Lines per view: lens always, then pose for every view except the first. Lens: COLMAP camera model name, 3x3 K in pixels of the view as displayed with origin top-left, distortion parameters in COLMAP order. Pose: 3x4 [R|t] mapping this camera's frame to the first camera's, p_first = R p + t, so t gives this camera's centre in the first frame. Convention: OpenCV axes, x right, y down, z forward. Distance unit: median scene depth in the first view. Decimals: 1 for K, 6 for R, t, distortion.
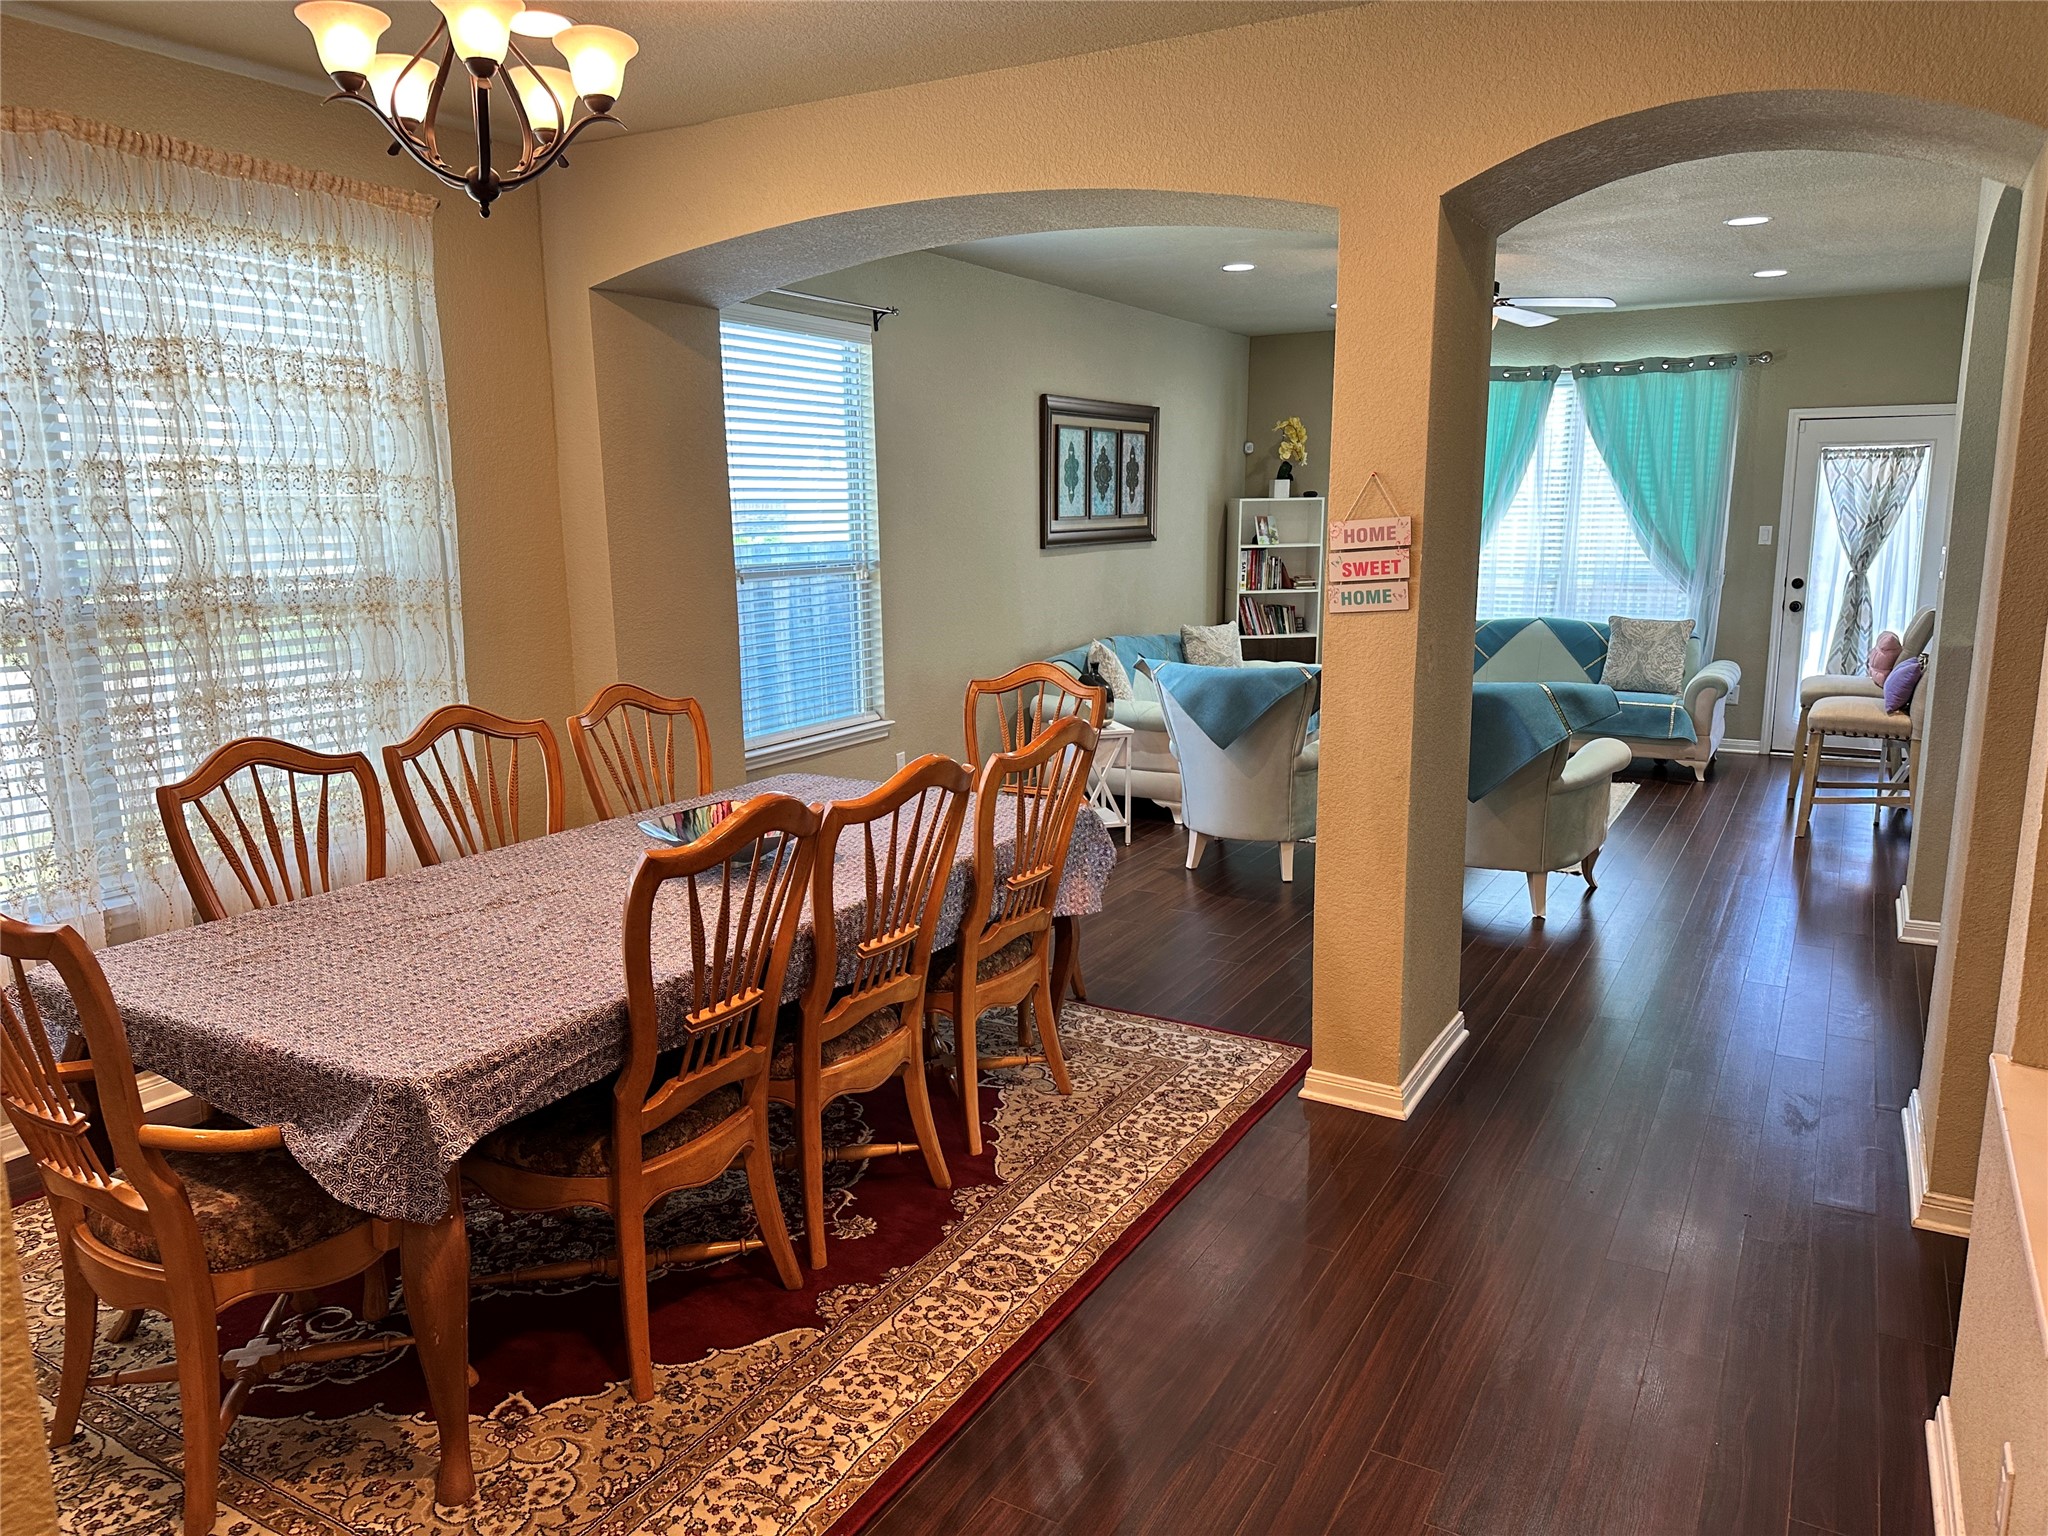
lens RADIAL K [[1436.9, 0, 1028.9], [0, 1436.9, 783.7], [0, 0, 1]] dist [0.068426, -0.097508]
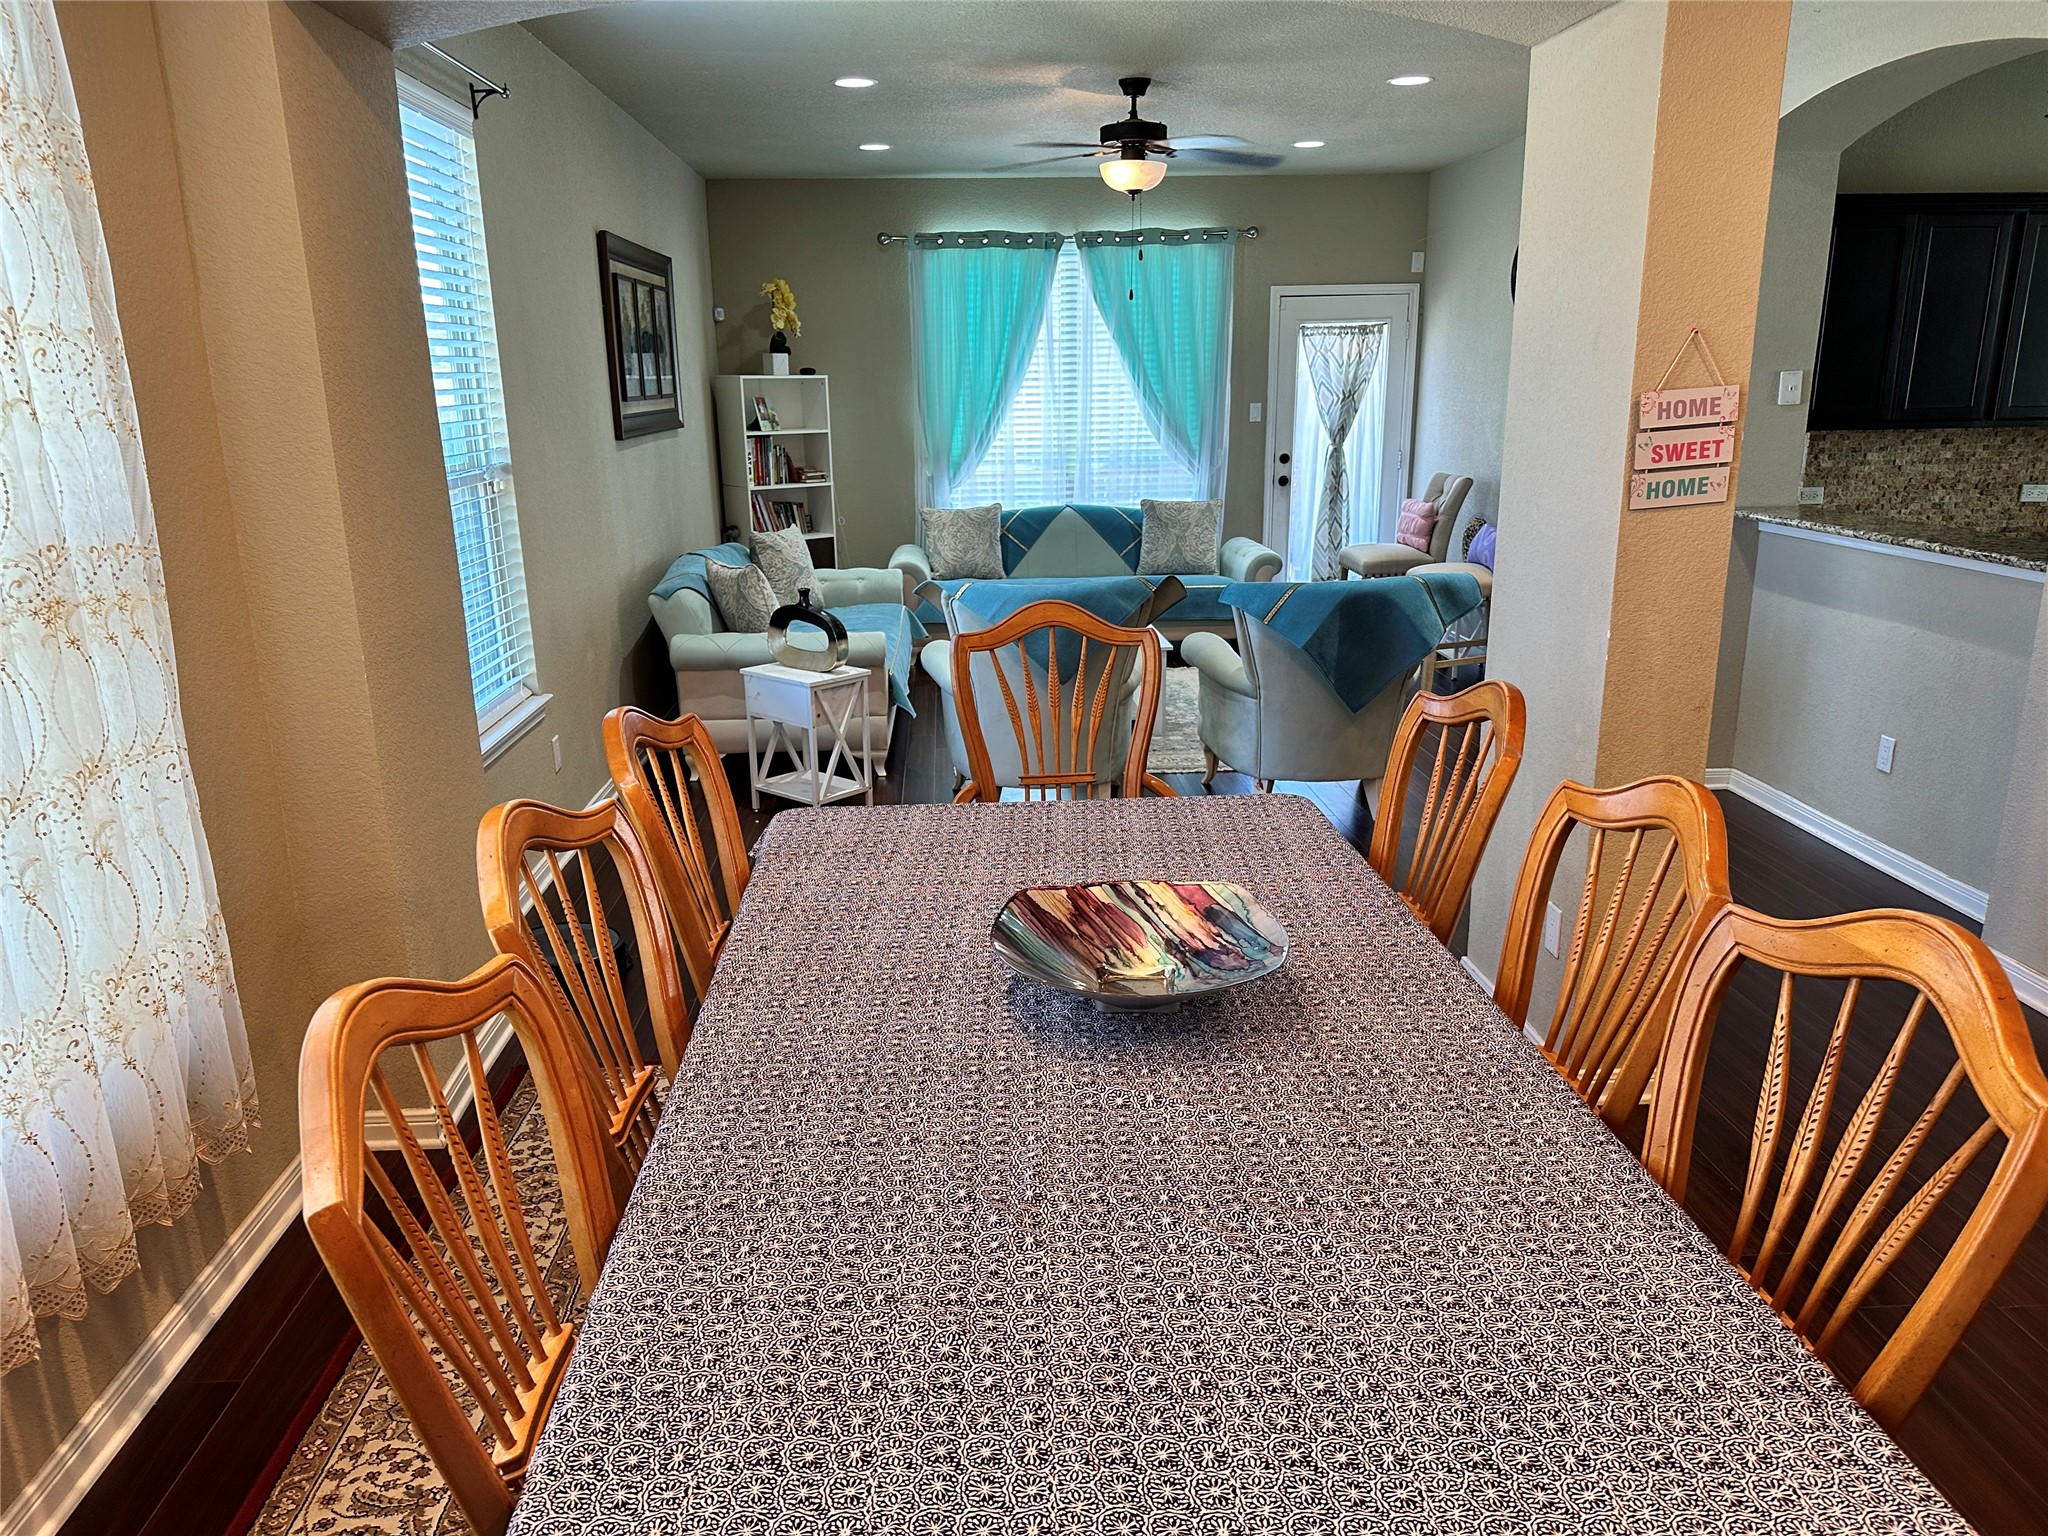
lens RADIAL K [[1436.9, 0, 962.8], [0, 1436.9, 777.8], [0, 0, 1]] dist [0.068426, -0.097508]
pose [[0.838946, -0.148160, 0.523658, -0.244644], [0.109805, 0.988522, 0.103768, -0.044301], [-0.533022, -0.029556, 0.845585, 0.239272]]
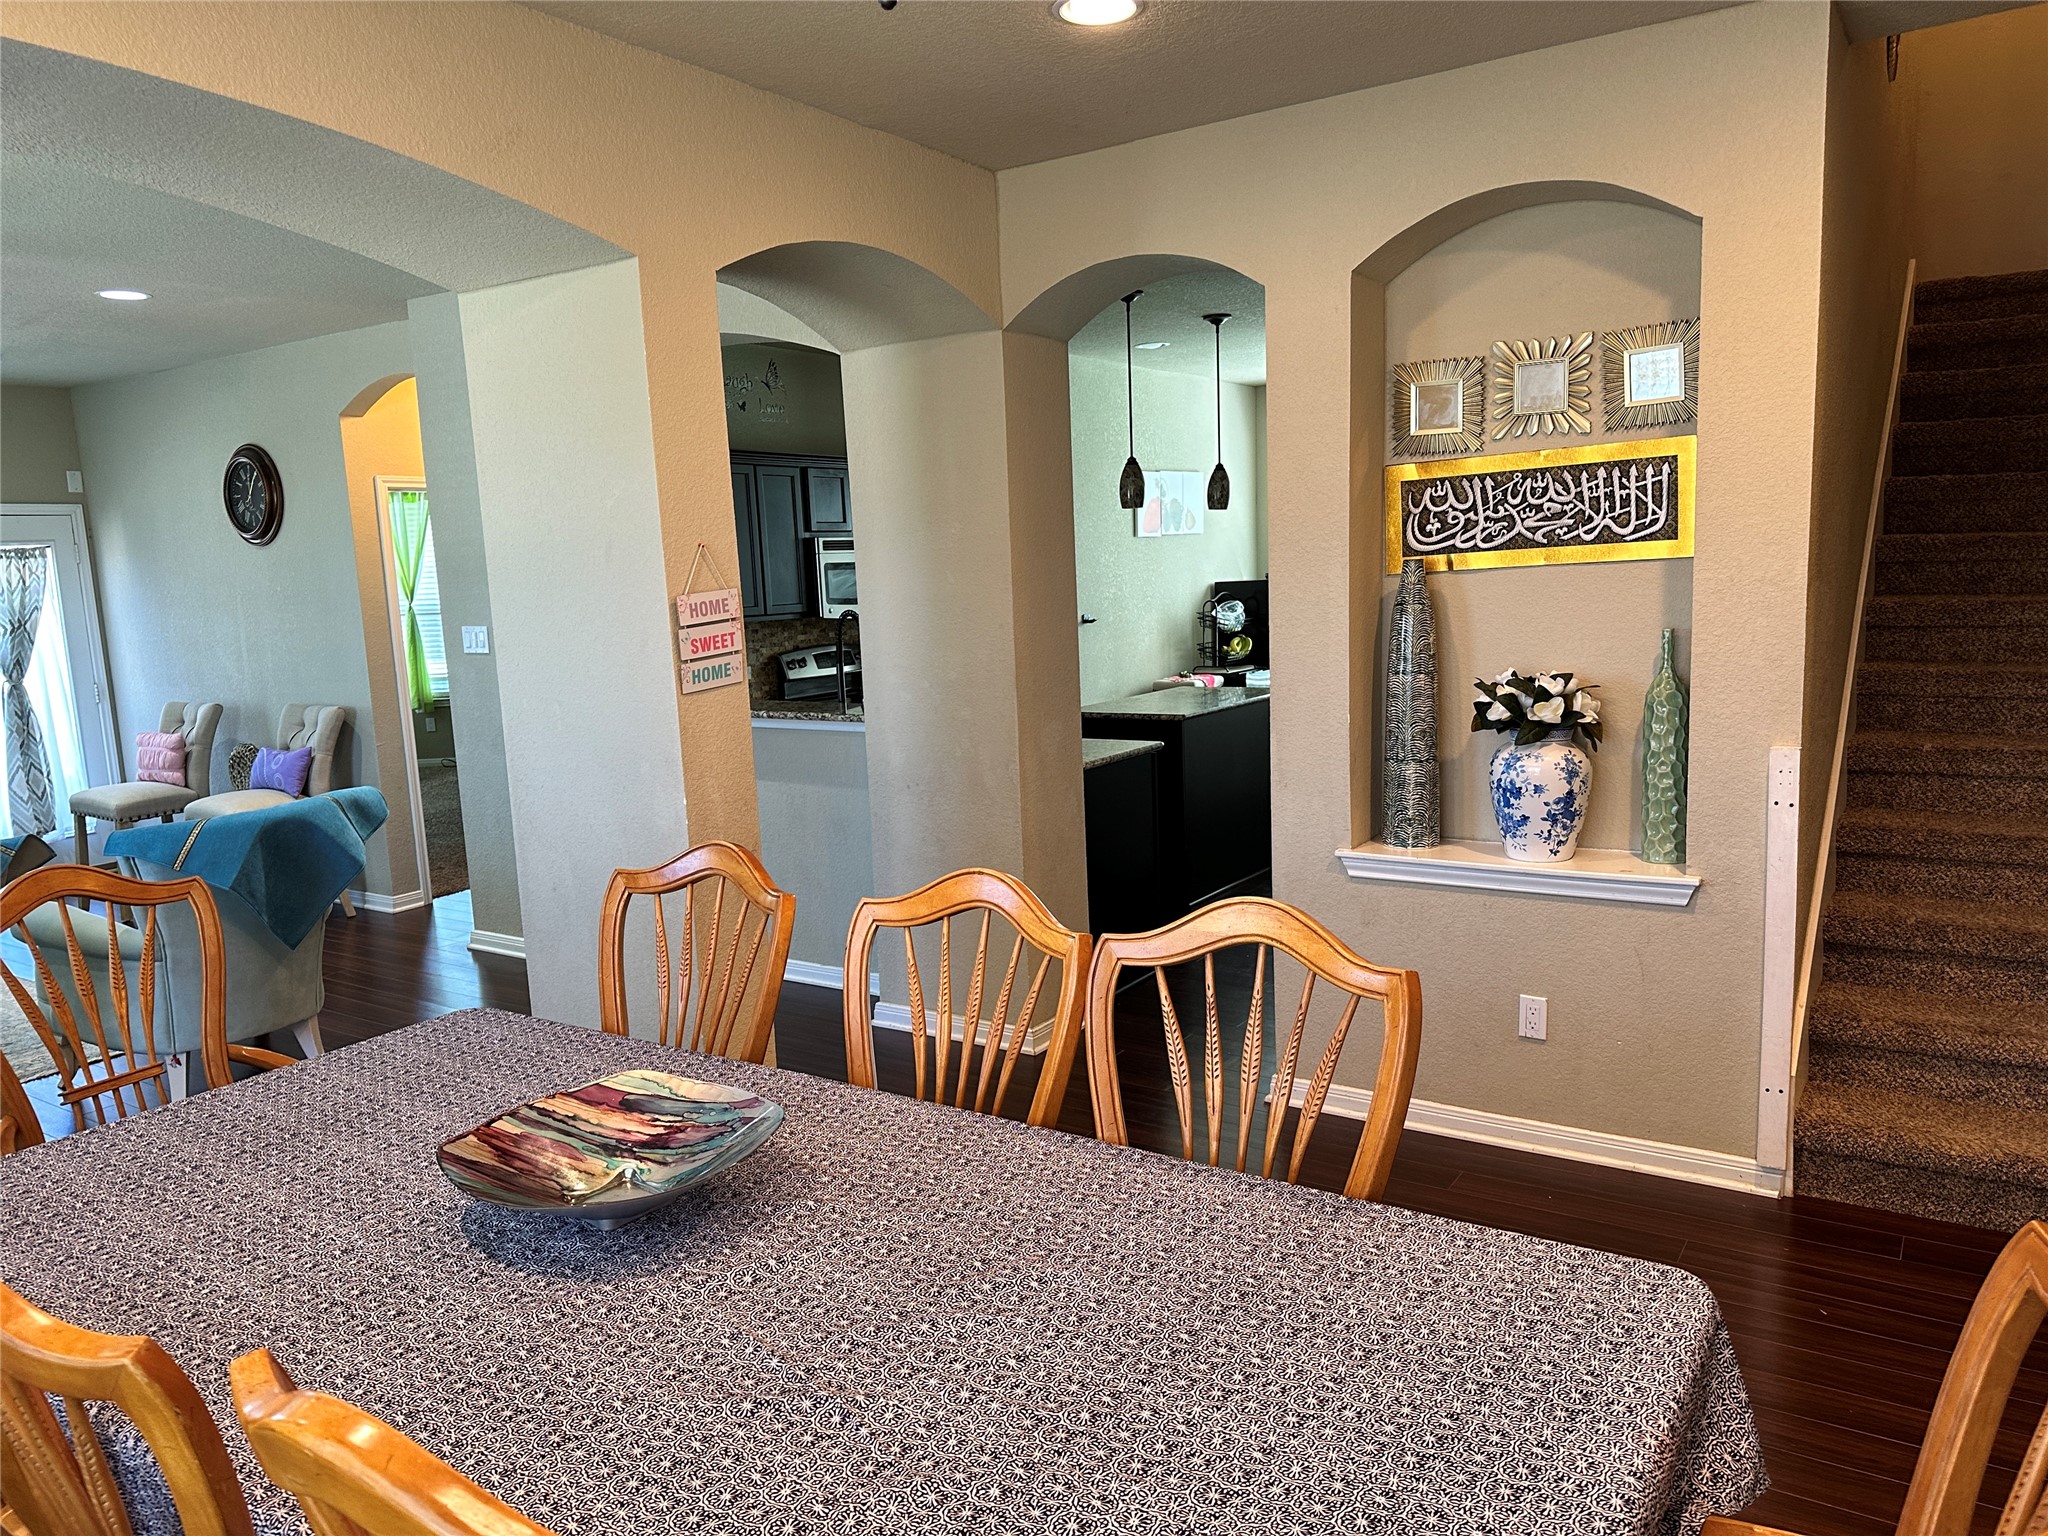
lens RADIAL K [[1436.9, 0, 1040.7], [0, 1436.9, 769.8], [0, 0, 1]] dist [0.068426, -0.097508]
pose [[0.022437, -0.129677, 0.991302, -0.322303], [0.221209, 0.967619, 0.121572, -0.061263], [-0.974968, 0.216557, 0.050396, 0.342009]]
